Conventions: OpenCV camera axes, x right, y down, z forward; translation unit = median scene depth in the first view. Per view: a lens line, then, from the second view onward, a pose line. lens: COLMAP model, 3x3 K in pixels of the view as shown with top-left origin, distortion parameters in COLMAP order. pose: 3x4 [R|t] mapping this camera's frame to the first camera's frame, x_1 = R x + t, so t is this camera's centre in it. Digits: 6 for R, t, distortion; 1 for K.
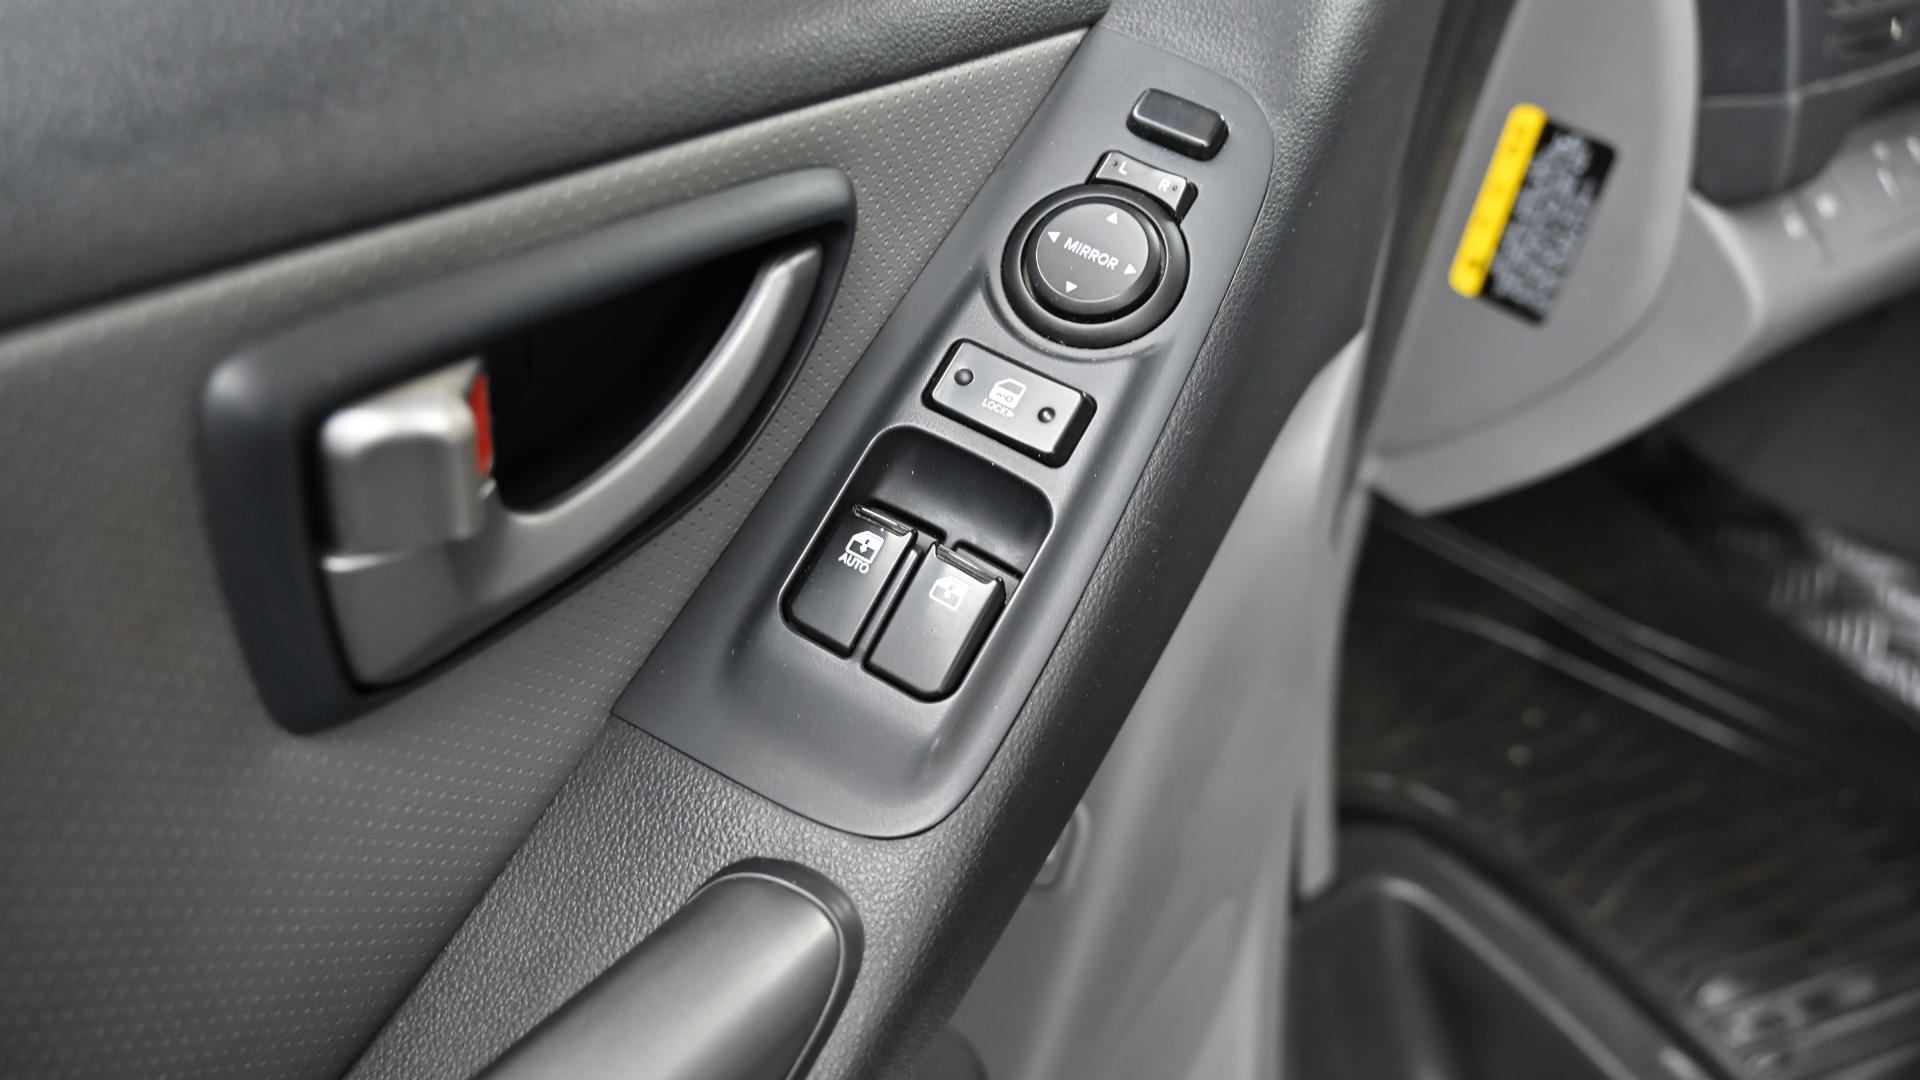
lens RADIAL K [[1333.3, 0, 960.0], [0, 1333.3, 540.0], [0, 0, 1]] dist [0.003333, -0.004106]
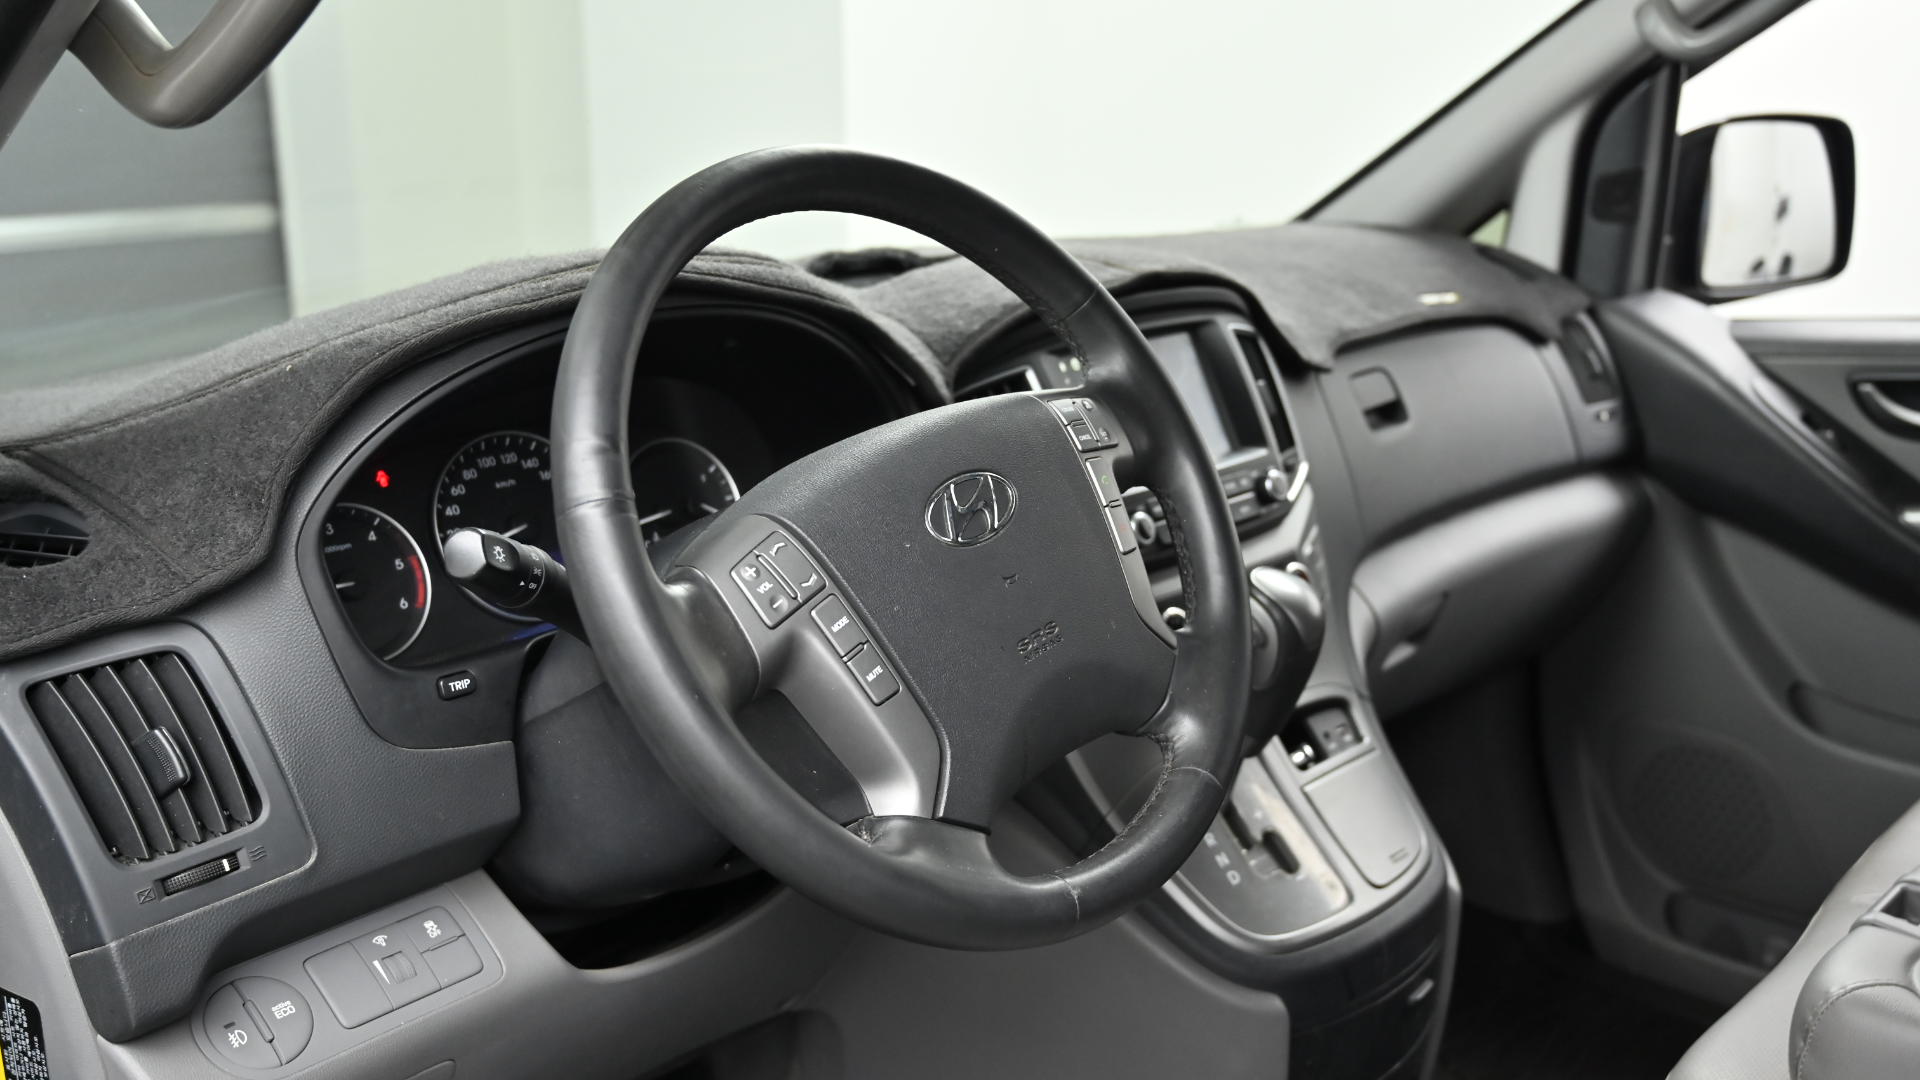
lens RADIAL K [[1910.8, 0, 960.0], [0, 1910.8, 540.0], [0, 0, 1]] dist [-0.006467, -0.009651]
pose [[0.958082, -0.153132, 0.242135, 1.709593], [0.243947, 0.879227, -0.409207, 0.351259], [-0.150229, 0.451122, 0.879727, -1.183514]]
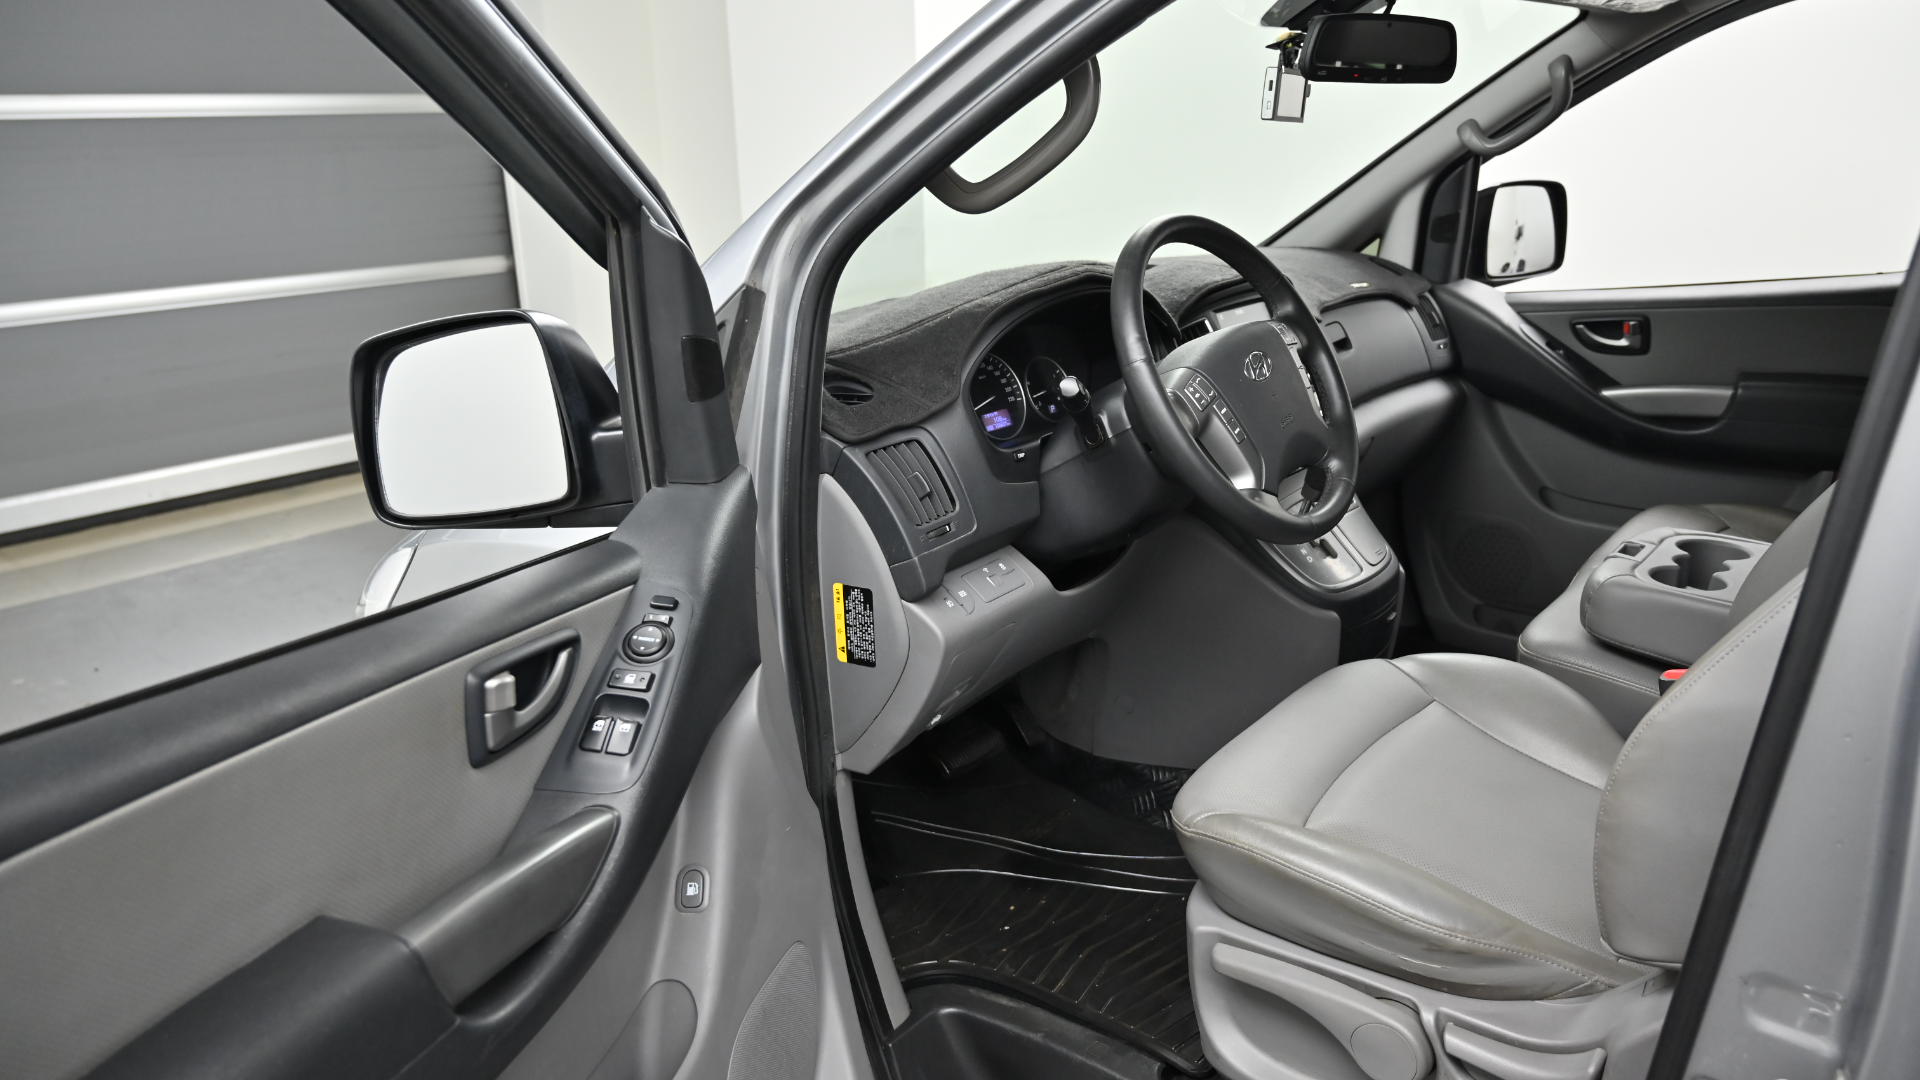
lens RADIAL K [[1333.3, 0, 960.0], [0, 1333.3, 540.0], [0, 0, 1]] dist [0.003333, -0.004106]
pose [[0.939385, -0.196809, 0.280753, -0.065534], [0.292681, 0.886810, -0.357638, 1.094717], [-0.178588, 0.418131, 0.890659, -2.502303]]
